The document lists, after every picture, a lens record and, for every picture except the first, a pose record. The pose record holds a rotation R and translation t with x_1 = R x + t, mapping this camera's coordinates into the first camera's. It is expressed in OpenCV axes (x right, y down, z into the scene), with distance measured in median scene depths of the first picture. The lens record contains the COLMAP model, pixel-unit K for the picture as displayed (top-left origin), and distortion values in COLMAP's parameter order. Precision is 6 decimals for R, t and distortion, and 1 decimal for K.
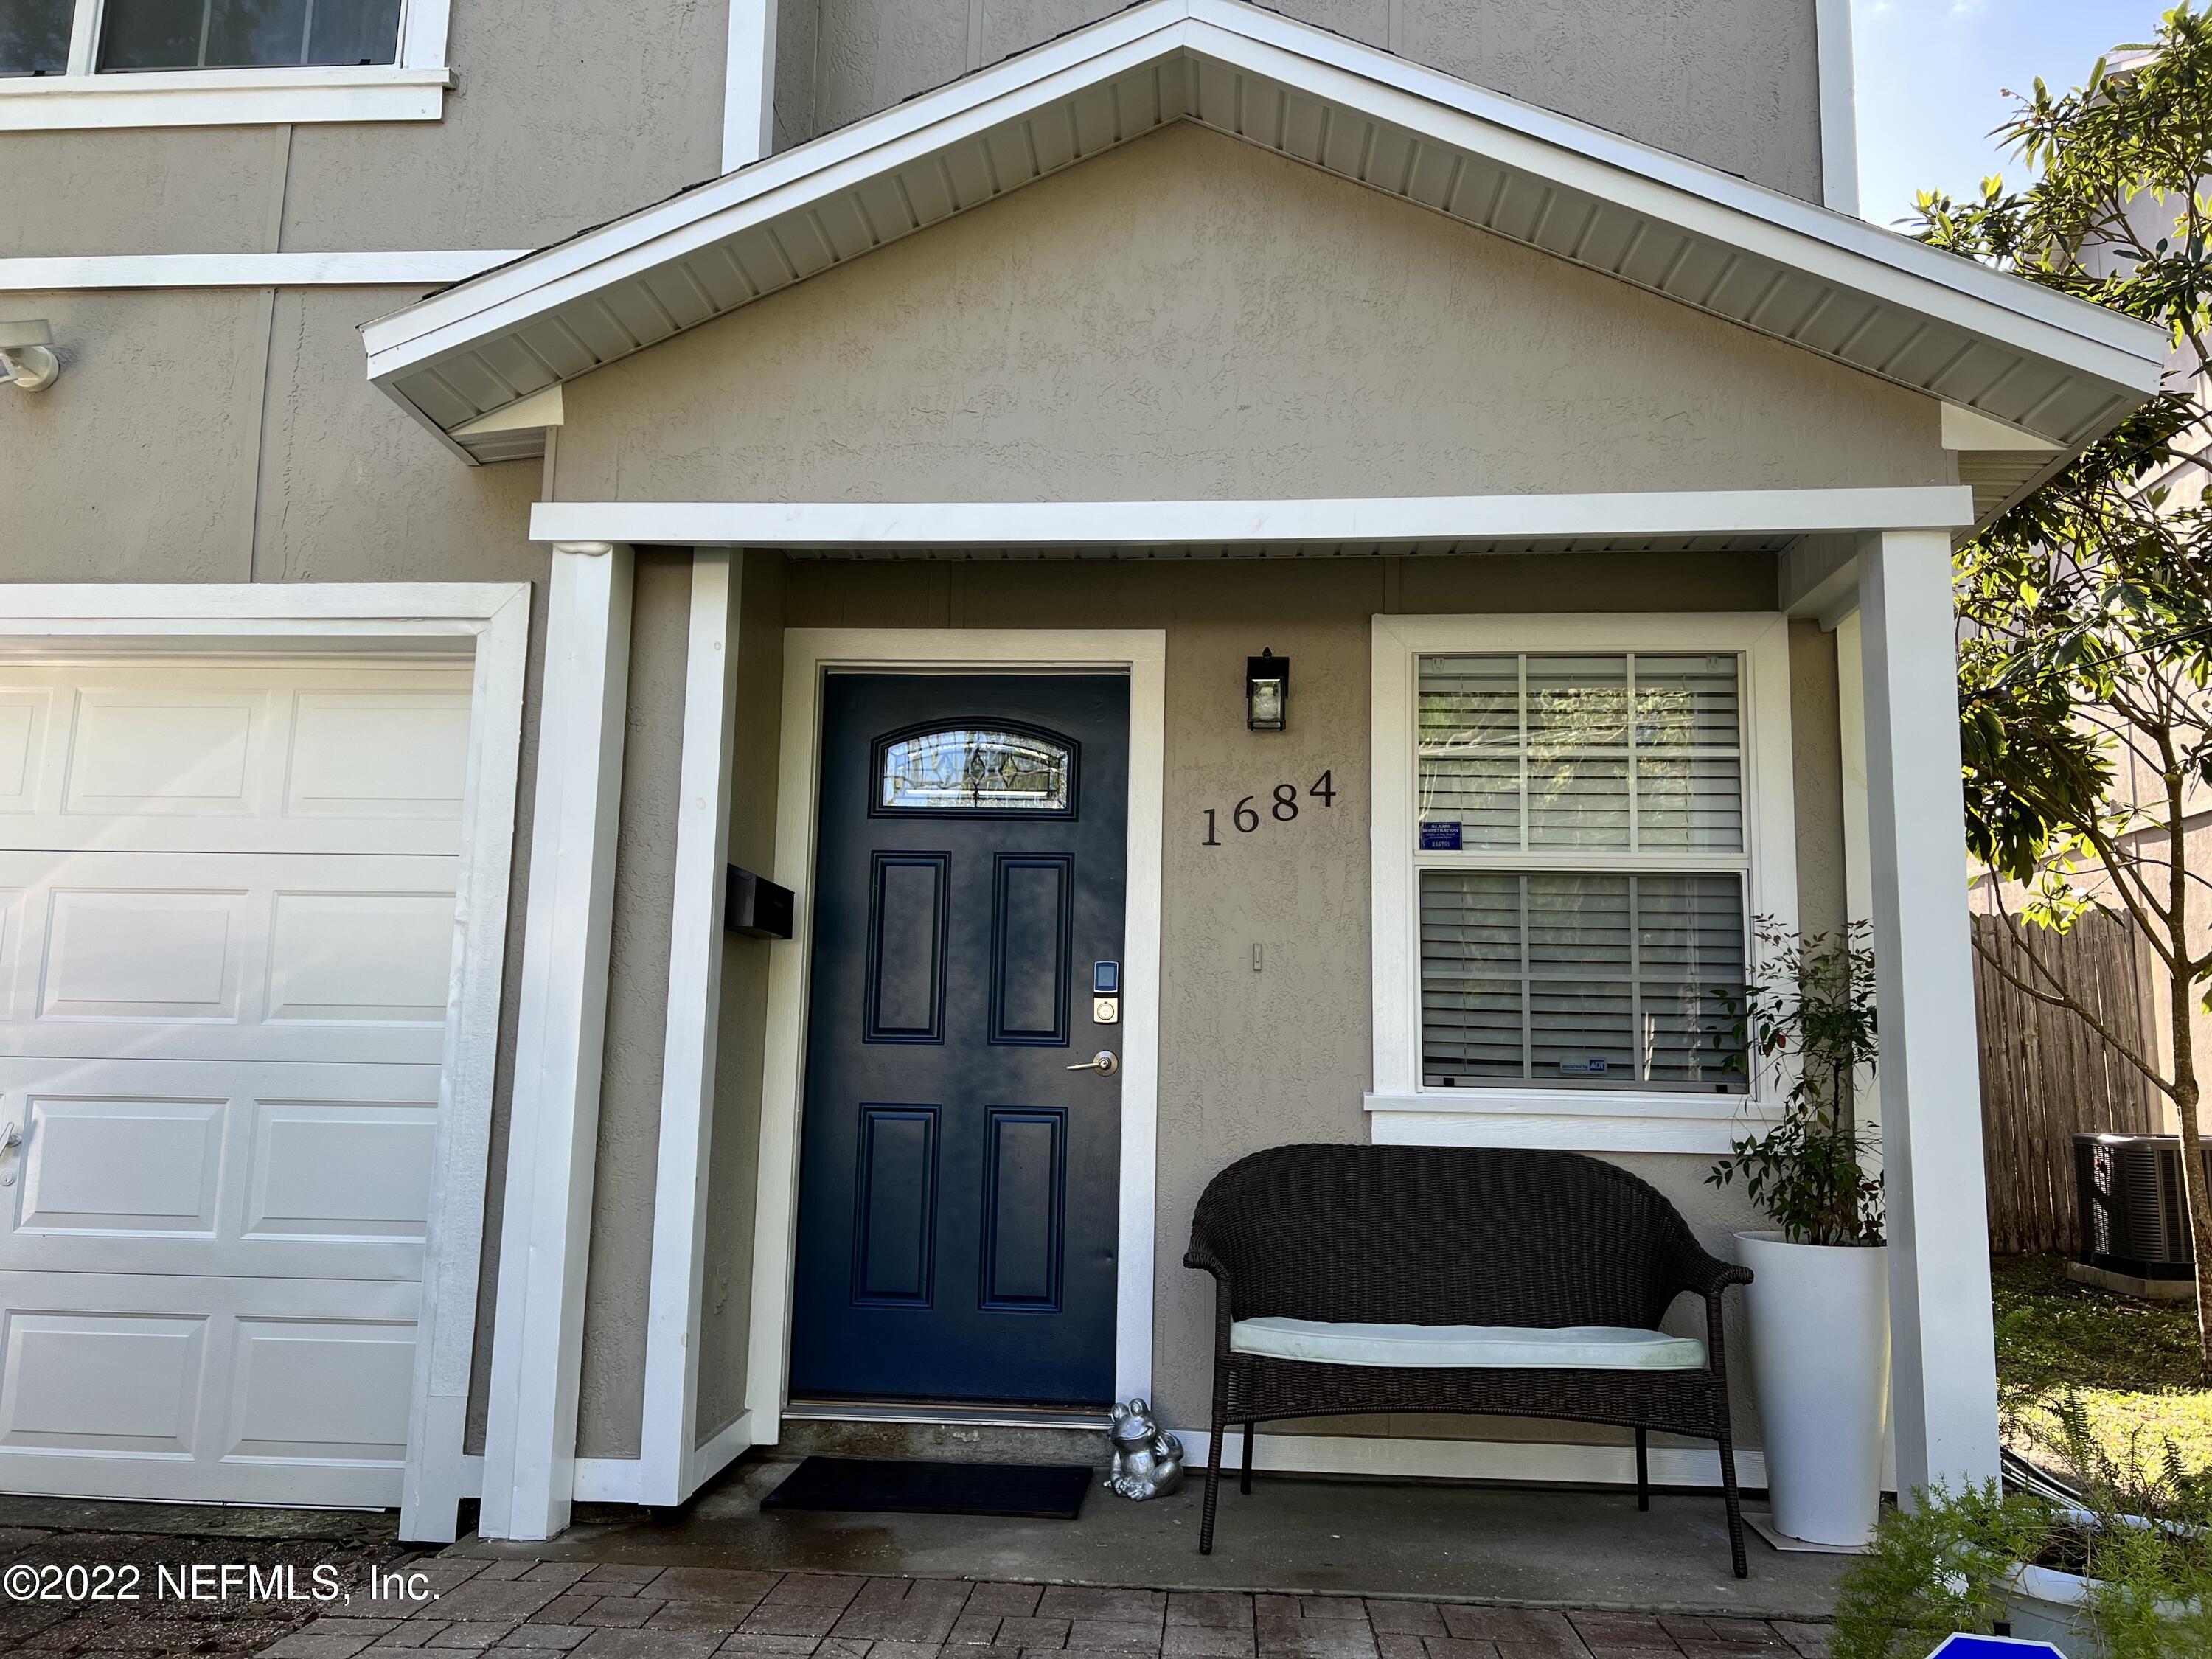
lens RADIAL K [[1690.0, 0, 1106.0], [0, 1690.0, 829.5], [0, 0, 1]] dist [0.093171, -0.002255]
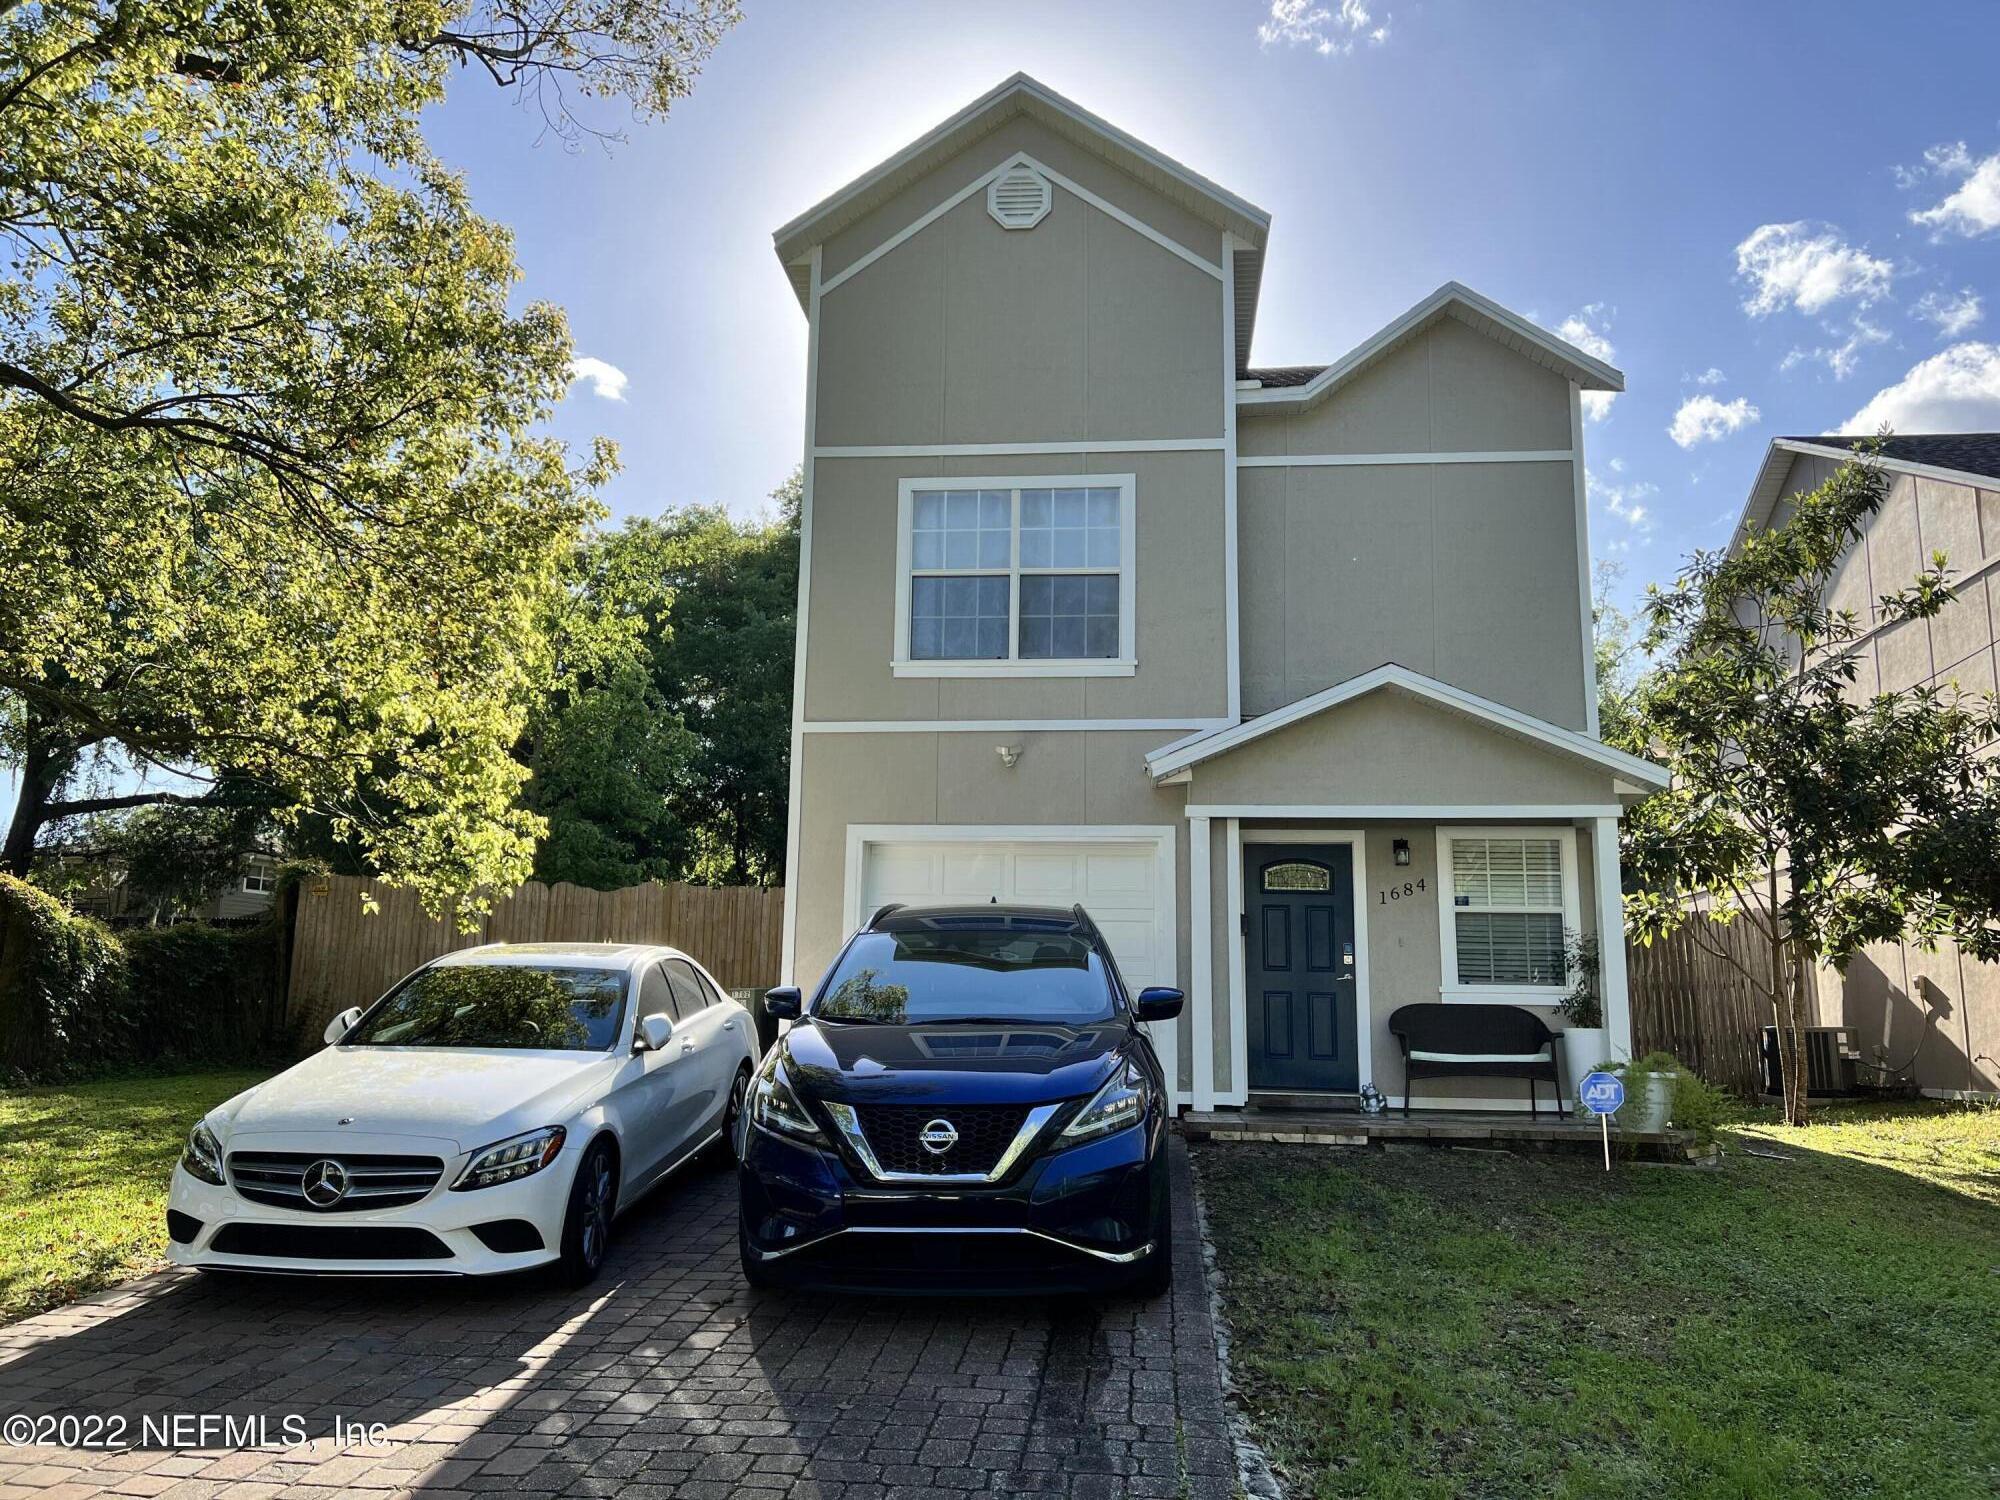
lens RADIAL K [[1537.7, 0, 1000.0], [0, 1537.7, 750.0], [0, 0, 1]] dist [0.082259, 0.001764]
pose [[0.999731, -0.009986, -0.020928, -0.582770], [0.009185, 0.999235, -0.038010, -0.173175], [0.021291, 0.037807, 0.999058, -1.842669]]
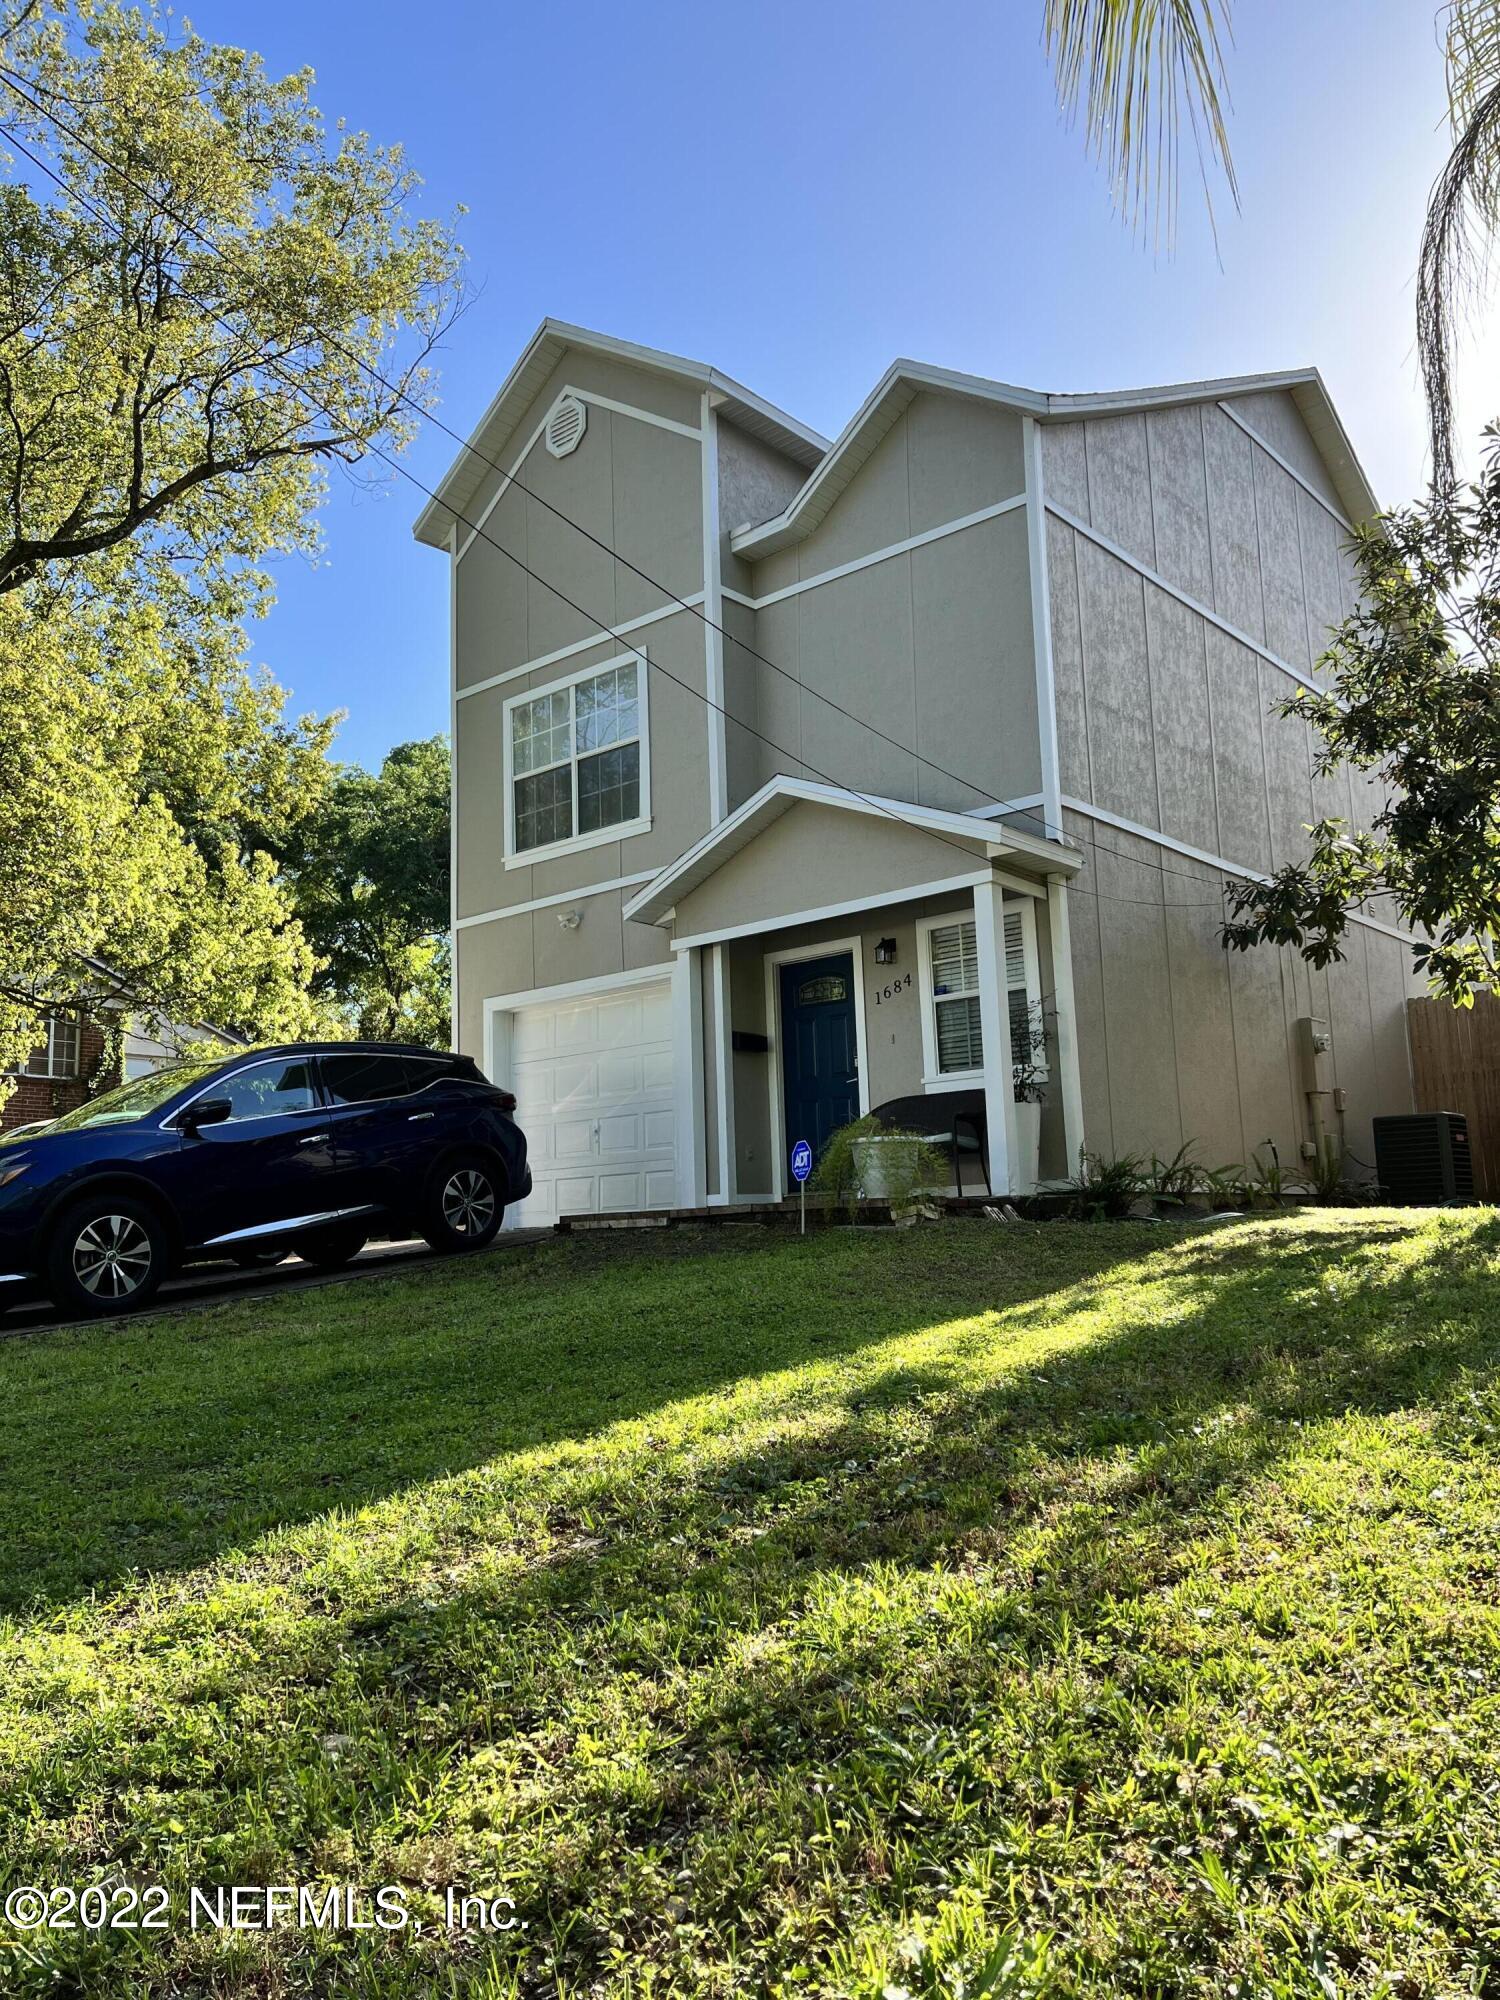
lens RADIAL K [[1528.0, 0, 750.0], [0, 1528.0, 1000.0], [0, 0, 1]] dist [0.093171, -0.002255]
pose [[0.814325, -0.145571, -0.561857, 1.486982], [0.135469, 0.988970, -0.059889, 0.140241], [0.564378, -0.027345, 0.825064, -1.455405]]
